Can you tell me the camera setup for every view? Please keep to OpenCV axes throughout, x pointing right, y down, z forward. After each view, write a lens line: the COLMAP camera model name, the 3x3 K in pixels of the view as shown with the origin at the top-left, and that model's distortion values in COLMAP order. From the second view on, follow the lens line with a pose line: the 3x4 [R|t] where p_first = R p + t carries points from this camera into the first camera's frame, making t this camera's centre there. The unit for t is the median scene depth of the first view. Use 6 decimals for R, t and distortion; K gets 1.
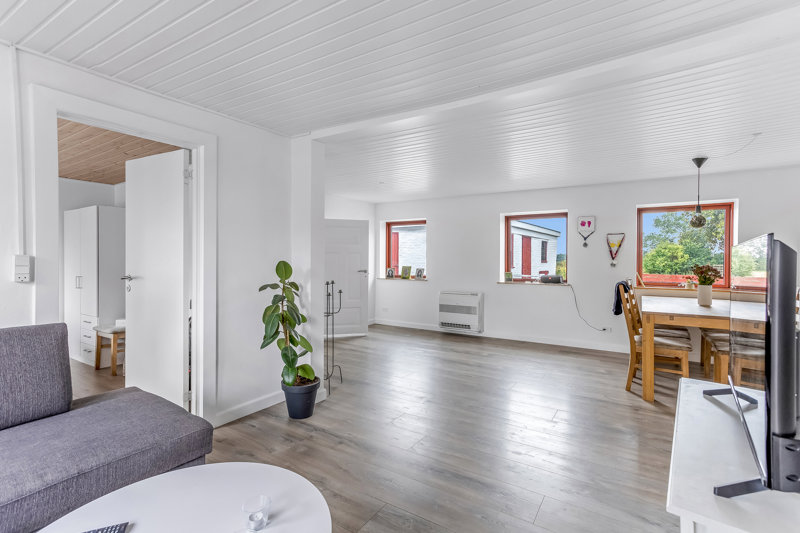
lens RADIAL K [[386.9, 0, 396.8], [0, 386.9, 262.1], [0, 0, 1]] dist [-0.014251, 0.028397]
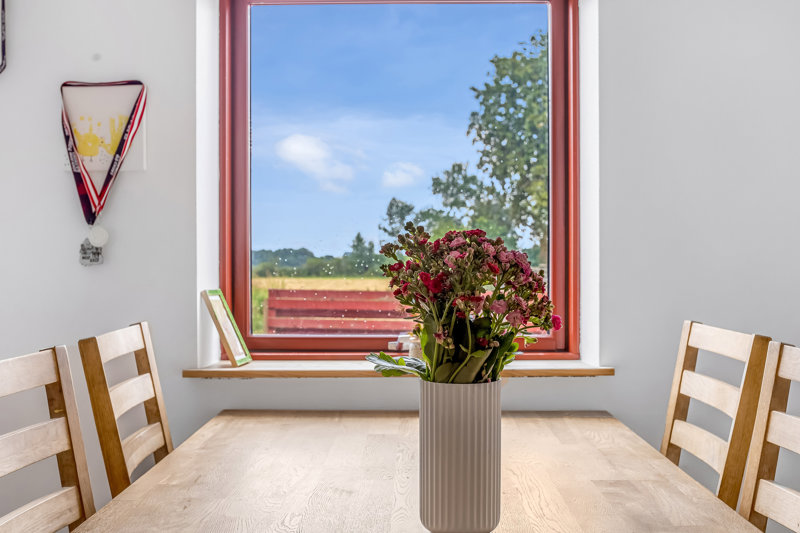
lens RADIAL K [[902.5, 0, 400.0], [0, 902.5, 266.5], [0, 0, 1]] dist [-0.002402, -0.002321]
pose [[0.853351, -0.006962, 0.521290, 0.462465], [0.008361, 0.999965, -0.000332, 0.015434], [-0.521270, 0.004642, 0.853379, 0.559961]]
